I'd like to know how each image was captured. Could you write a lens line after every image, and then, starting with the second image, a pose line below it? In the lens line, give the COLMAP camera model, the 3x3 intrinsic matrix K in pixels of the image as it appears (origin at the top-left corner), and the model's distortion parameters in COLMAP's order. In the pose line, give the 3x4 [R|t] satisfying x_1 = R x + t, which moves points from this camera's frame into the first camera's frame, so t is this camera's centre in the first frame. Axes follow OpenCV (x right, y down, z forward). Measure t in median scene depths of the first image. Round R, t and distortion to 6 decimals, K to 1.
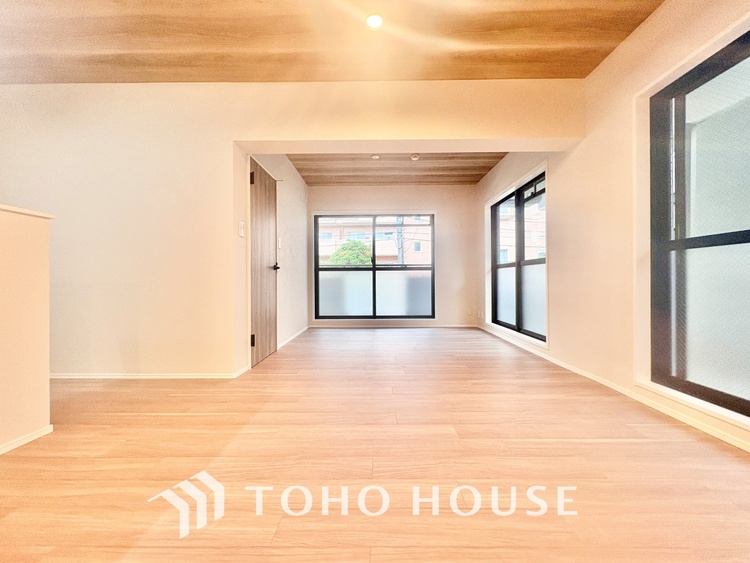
lens RADIAL K [[298.9, 0, 375.0], [0, 298.9, 281.5], [0, 0, 1]] dist [-0.000289, 0.000325]
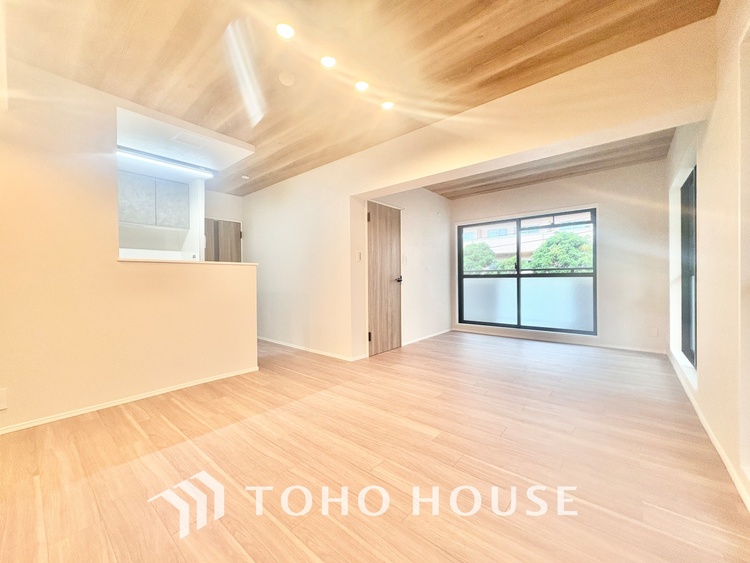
lens RADIAL K [[298.9, 0, 375.0], [0, 298.9, 281.5], [0, 0, 1]] dist [-0.000289, 0.000325]
pose [[0.771458, 0.003607, -0.636271, 0.370278], [0.003871, 0.999939, 0.010362, -0.052972], [0.636269, -0.010456, 0.771396, -0.024835]]
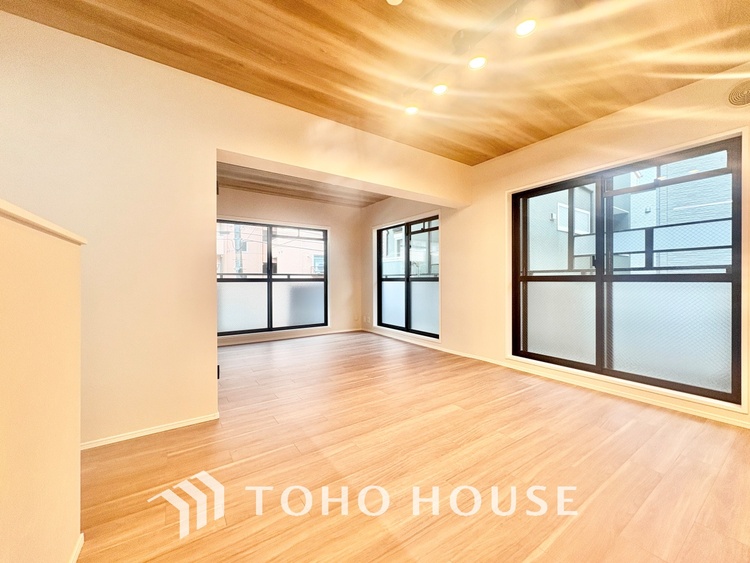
lens RADIAL K [[298.9, 0, 375.0], [0, 298.9, 281.5], [0, 0, 1]] dist [-0.000289, 0.000325]
pose [[0.821177, 0.001052, 0.570673, -0.414648], [-0.000912, 0.999999, -0.000532, -0.055318], [-0.570673, -0.000084, 0.821178, 0.007053]]
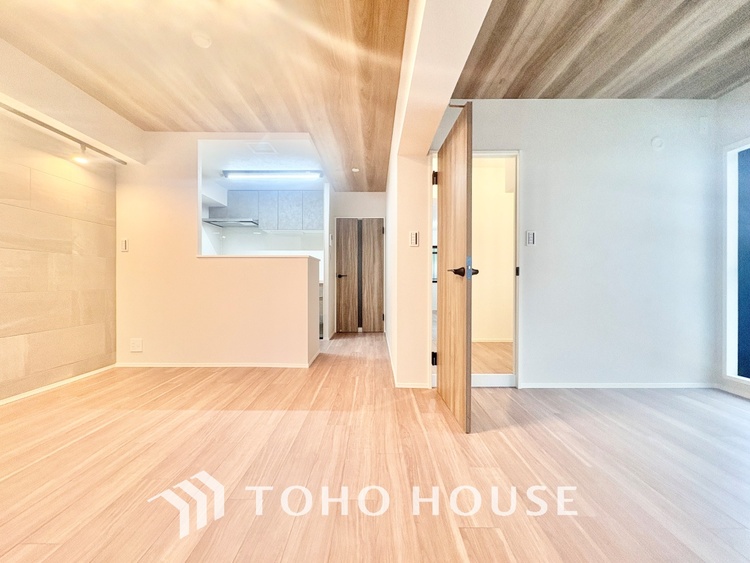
lens RADIAL K [[298.9, 0, 375.0], [0, 298.9, 281.5], [0, 0, 1]] dist [-0.000289, 0.000325]
pose [[0.009451, 0.008128, -0.999922, 0.382499], [-0.002983, 0.999963, 0.008100, -0.032386], [0.999951, 0.002906, 0.009475, 0.636950]]
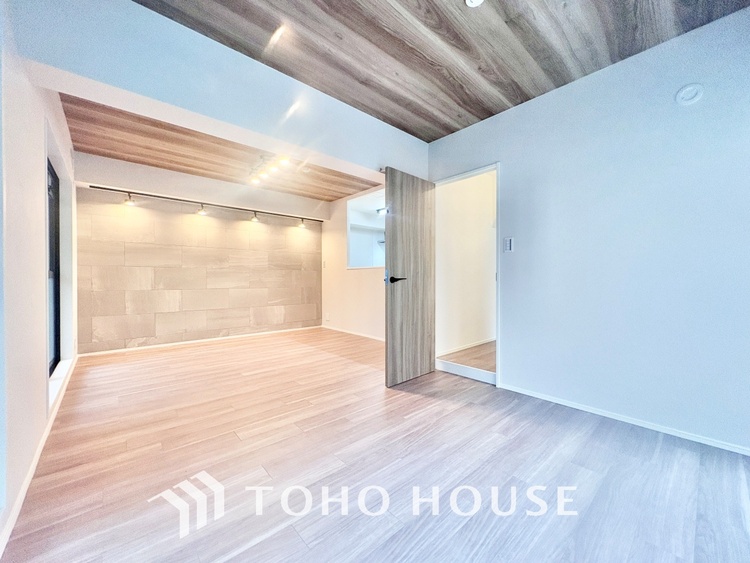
lens RADIAL K [[298.9, 0, 375.0], [0, 298.9, 281.5], [0, 0, 1]] dist [-0.000289, 0.000325]
pose [[-0.742444, 0.011077, -0.669817, 0.409743], [0.003674, 0.999916, 0.012464, -0.050911], [0.669898, 0.006793, -0.742422, 1.338178]]
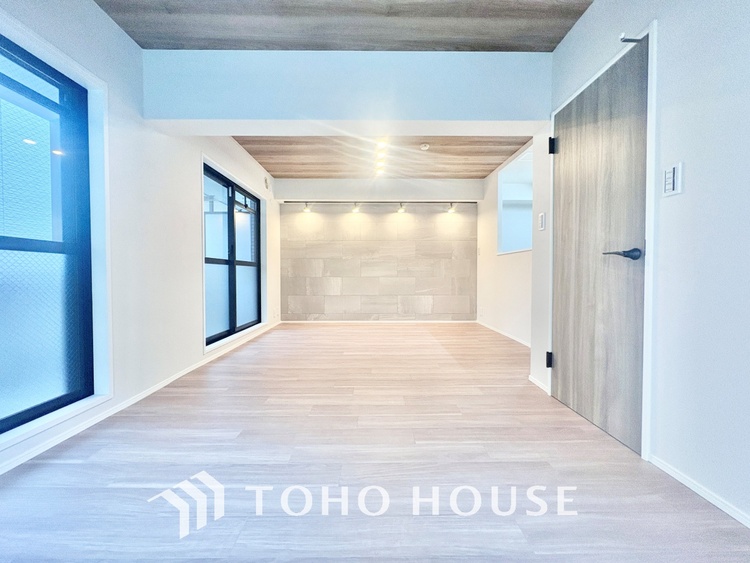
lens RADIAL K [[298.9, 0, 375.0], [0, 298.9, 281.5], [0, 0, 1]] dist [-0.000289, 0.000325]
pose [[-0.999859, 0.006218, -0.015625, 0.038801], [0.005819, 0.999660, 0.025407, -0.020068], [0.015778, 0.025313, -0.999555, 1.369981]]
